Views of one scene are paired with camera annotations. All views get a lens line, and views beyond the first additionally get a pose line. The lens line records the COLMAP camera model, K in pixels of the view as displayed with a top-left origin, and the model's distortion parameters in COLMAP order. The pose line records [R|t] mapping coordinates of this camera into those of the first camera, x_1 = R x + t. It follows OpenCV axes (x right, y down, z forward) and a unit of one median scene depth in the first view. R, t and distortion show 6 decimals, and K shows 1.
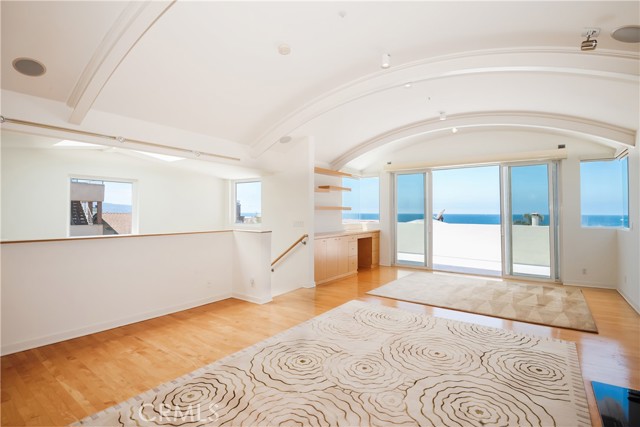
lens RADIAL K [[299.9, 0, 321.3], [0, 299.9, 212.2], [0, 0, 1]] dist [-0.021549, -0.001917]
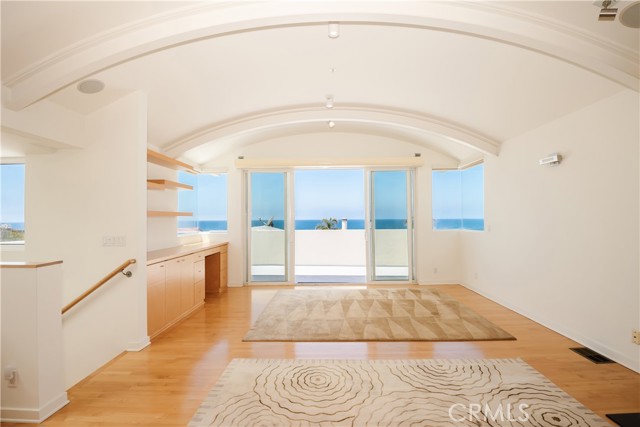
lens RADIAL K [[299.9, 0, 321.9], [0, 299.9, 214.0], [0, 0, 1]] dist [-0.021549, -0.001917]
pose [[0.808724, -0.003825, 0.588176, -0.084388], [0.012811, 0.999856, -0.011112, -0.001905], [-0.588049, 0.016521, 0.808657, 0.291692]]
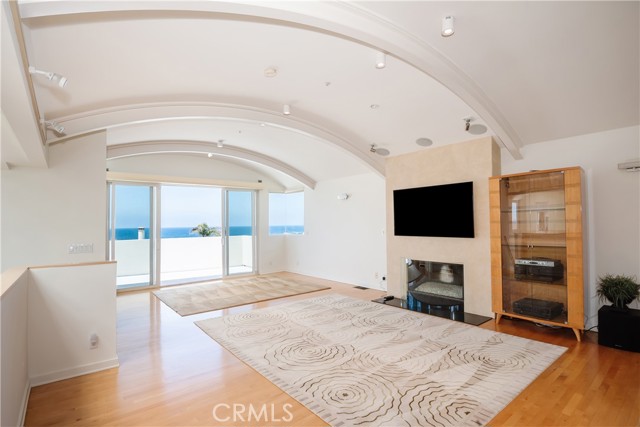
lens RADIAL K [[328.3, 0, 316.9], [0, 328.3, 212.7], [0, 0, 1]] dist [-0.003694, -0.000301]
pose [[0.246128, 0.020630, 0.969018, -0.617293], [0.021289, 0.999417, -0.026684, -0.011663], [-0.969004, 0.027197, 0.245545, 0.279123]]
